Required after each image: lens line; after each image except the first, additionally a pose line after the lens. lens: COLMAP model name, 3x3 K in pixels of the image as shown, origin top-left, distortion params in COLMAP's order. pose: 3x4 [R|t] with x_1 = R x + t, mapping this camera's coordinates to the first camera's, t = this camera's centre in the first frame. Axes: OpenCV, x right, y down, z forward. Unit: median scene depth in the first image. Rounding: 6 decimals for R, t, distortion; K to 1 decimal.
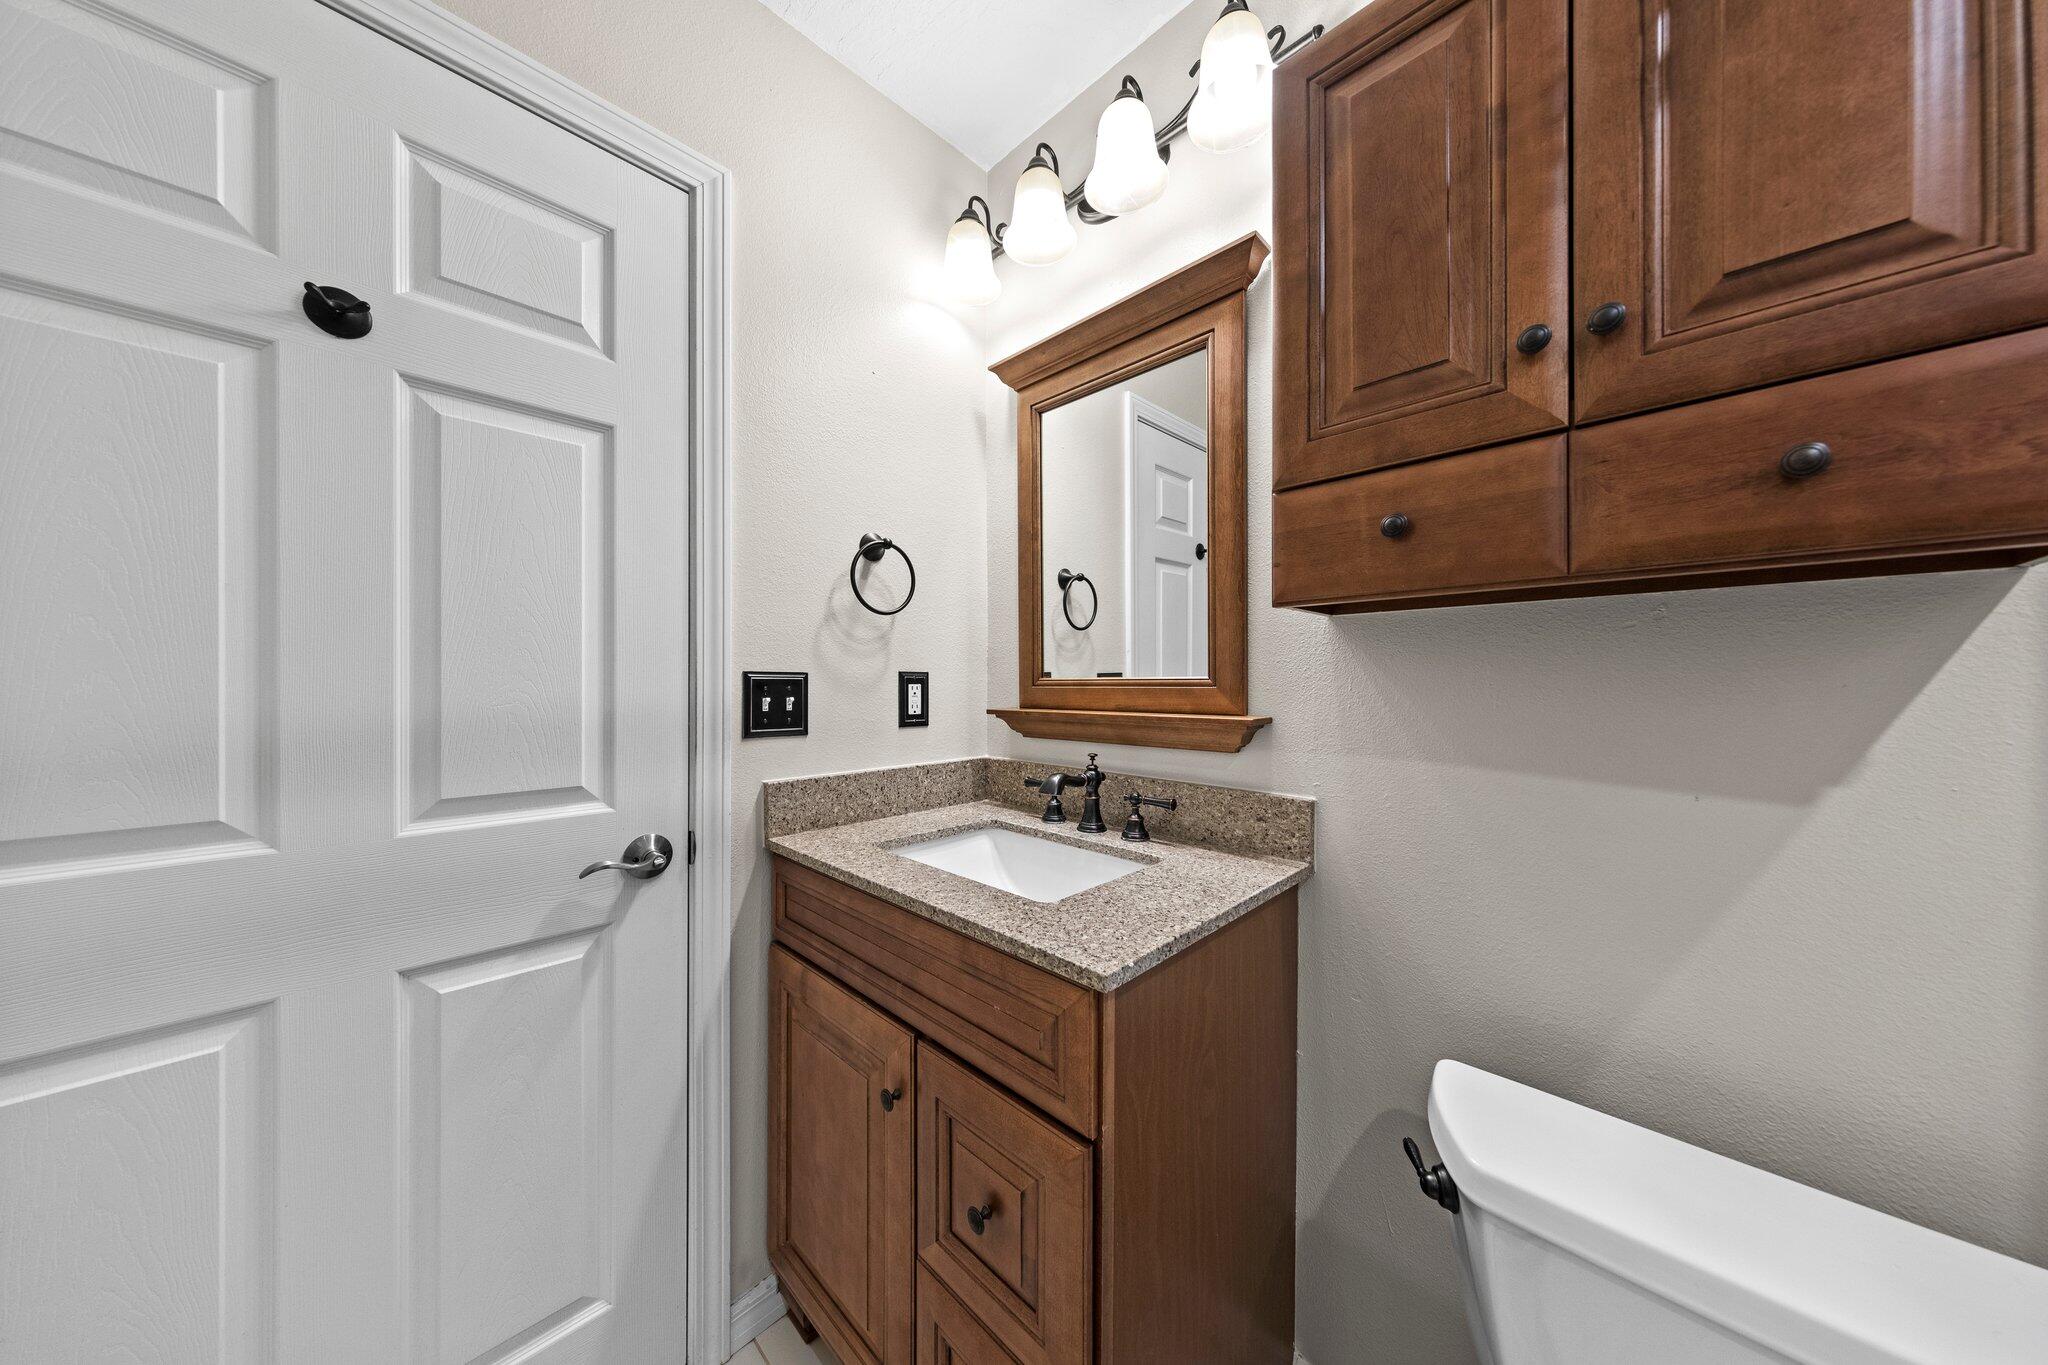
lens RADIAL K [[642.3, 0, 1020.9], [0, 642.3, 680.4], [0, 0, 1]] dist [0.000493, 0.000045]
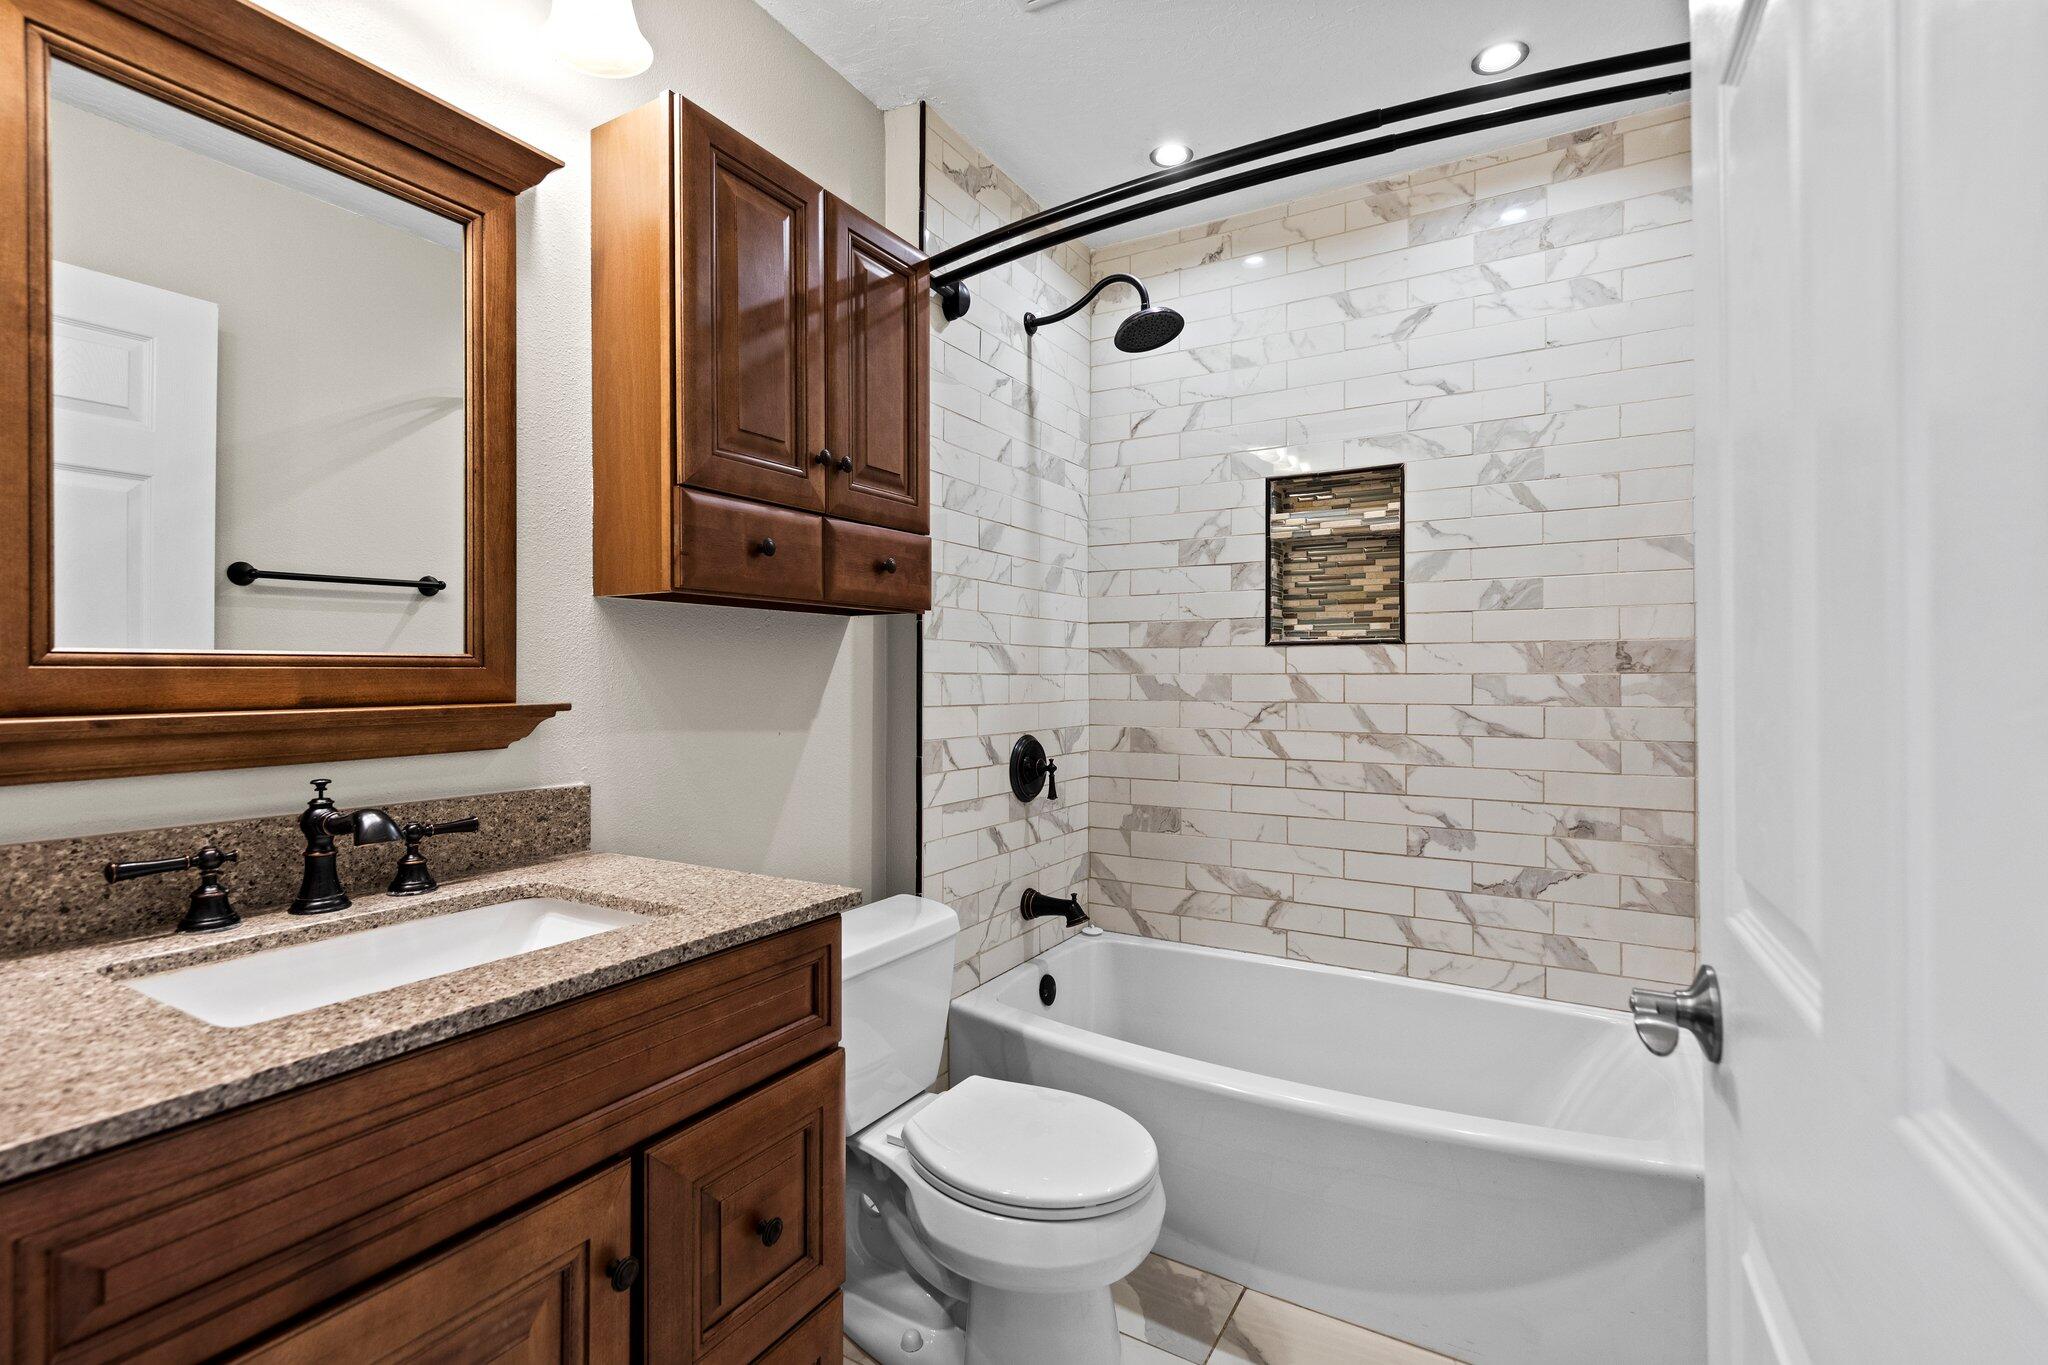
lens RADIAL K [[912.4, 0, 1024.0], [0, 912.4, 682.5], [0, 0, 1]] dist [-0.001362, -0.000213]
pose [[-0.243481, -0.007184, 0.969879, -1.044139], [0.002318, 0.999965, 0.007989, 0.022534], [-0.969903, 0.004193, -0.243455, 0.696391]]
